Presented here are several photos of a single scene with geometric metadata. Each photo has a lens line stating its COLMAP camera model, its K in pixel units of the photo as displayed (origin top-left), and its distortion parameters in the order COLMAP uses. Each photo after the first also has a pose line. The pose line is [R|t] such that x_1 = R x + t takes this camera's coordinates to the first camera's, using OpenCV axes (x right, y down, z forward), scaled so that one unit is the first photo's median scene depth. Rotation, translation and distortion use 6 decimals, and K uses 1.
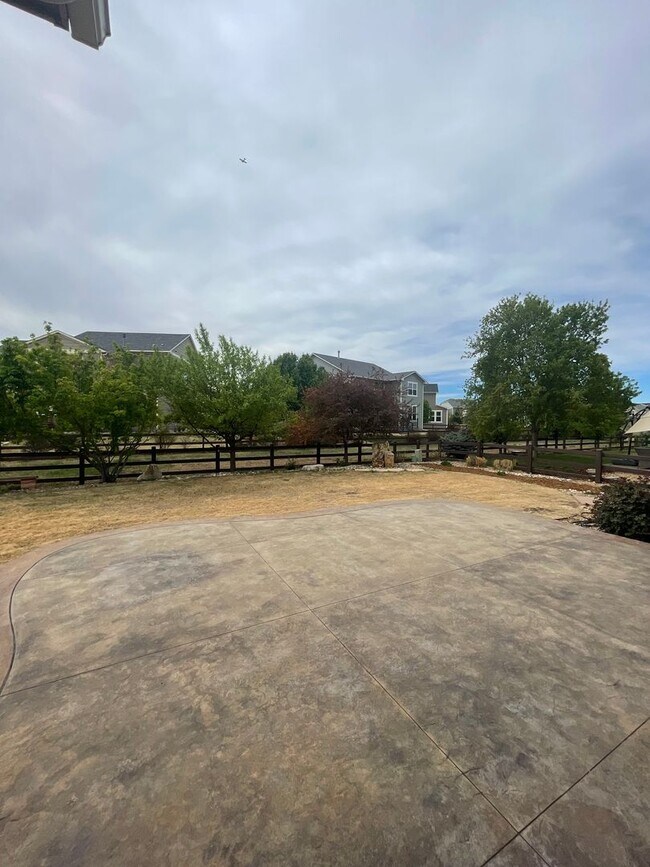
lens RADIAL K [[349.9, 0, 327.5], [0, 349.9, 433.6], [0, 0, 1]] dist [-0.001479, -0.000704]
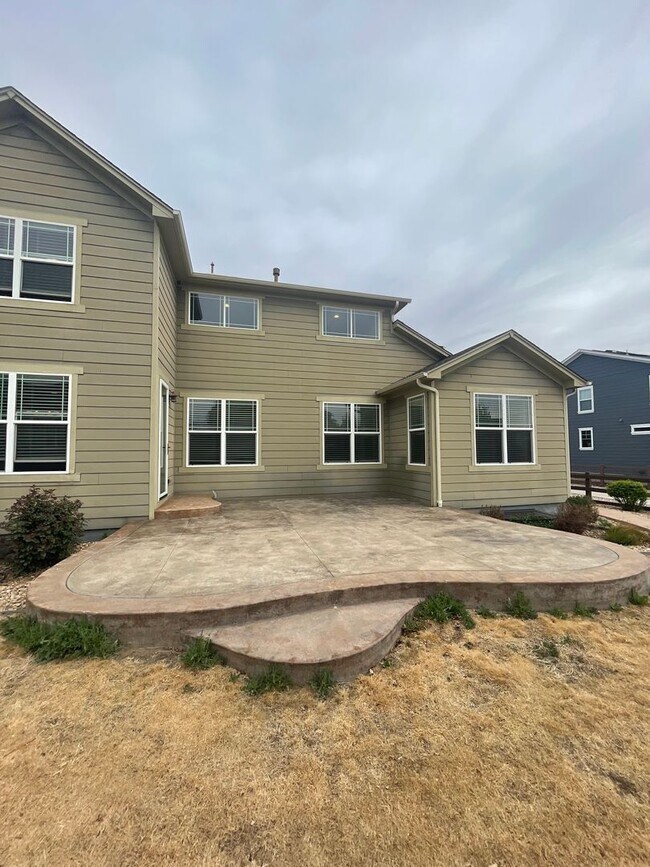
lens RADIAL K [[349.9, 0, 327.5], [0, 349.9, 433.6], [0, 0, 1]] dist [-0.001479, -0.000704]
pose [[-0.974576, 0.005769, 0.223983, -0.130316], [0.000793, 0.999751, -0.022301, -0.014904], [-0.224055, -0.021557, -0.974338, 2.257015]]
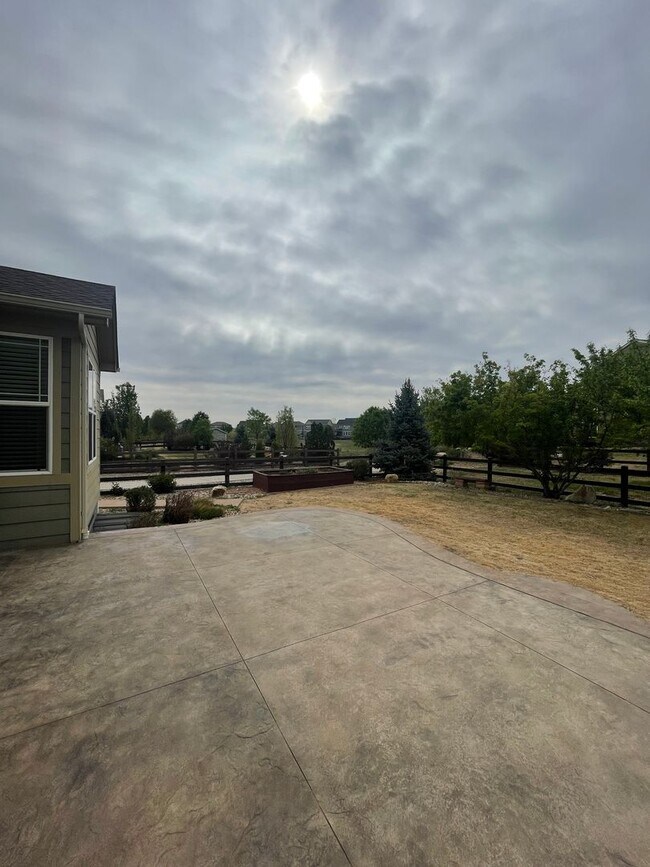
lens RADIAL K [[349.9, 0, 327.5], [0, 349.9, 433.6], [0, 0, 1]] dist [-0.001479, -0.000704]
pose [[0.030614, -0.010494, -0.999476, 0.887506], [-0.033925, 0.999358, -0.011532, -0.012997], [0.998955, 0.034260, 0.030239, 0.977445]]
